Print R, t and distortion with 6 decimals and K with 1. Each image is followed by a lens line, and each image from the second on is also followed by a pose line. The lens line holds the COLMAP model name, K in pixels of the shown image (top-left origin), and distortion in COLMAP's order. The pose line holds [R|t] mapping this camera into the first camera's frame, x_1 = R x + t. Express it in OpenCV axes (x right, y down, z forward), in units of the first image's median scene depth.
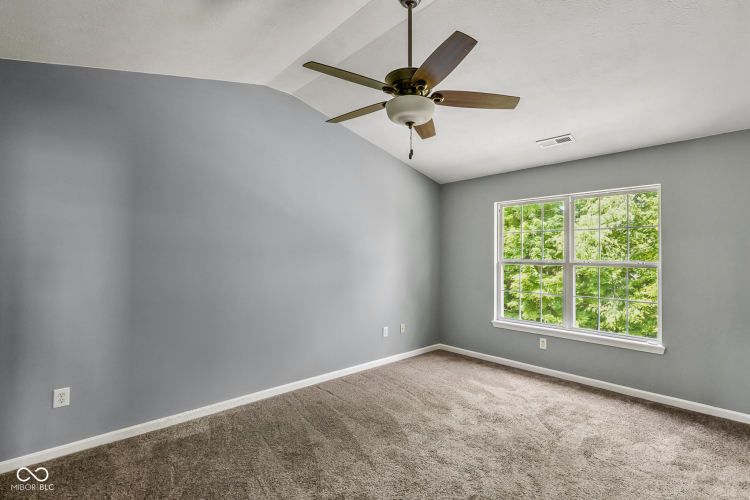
lens RADIAL K [[331.2, 0, 375.0], [0, 331.2, 250.0], [0, 0, 1]] dist [0.000974, 0.000121]
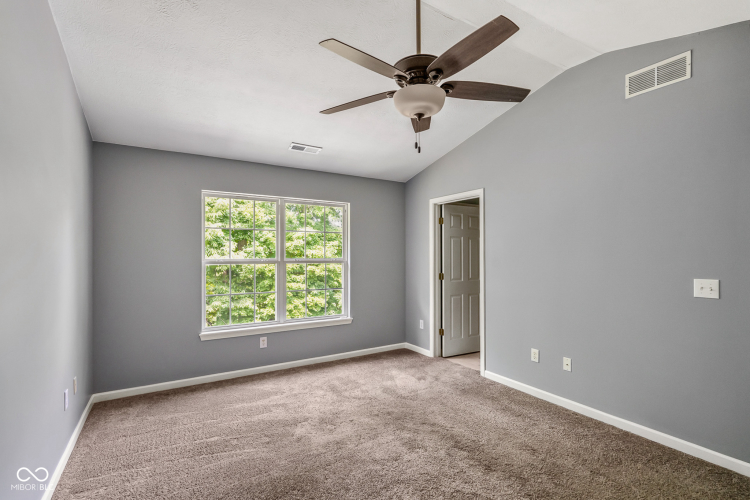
lens RADIAL K [[351.4, 0, 375.0], [0, 351.4, 250.0], [0, 0, 1]] dist [-0.004143, -0.000336]
pose [[0.225817, 0.010213, 0.974116, -0.550245], [-0.009750, 0.999919, -0.008223, 0.013122], [-0.974121, -0.007641, 0.225898, 0.537007]]
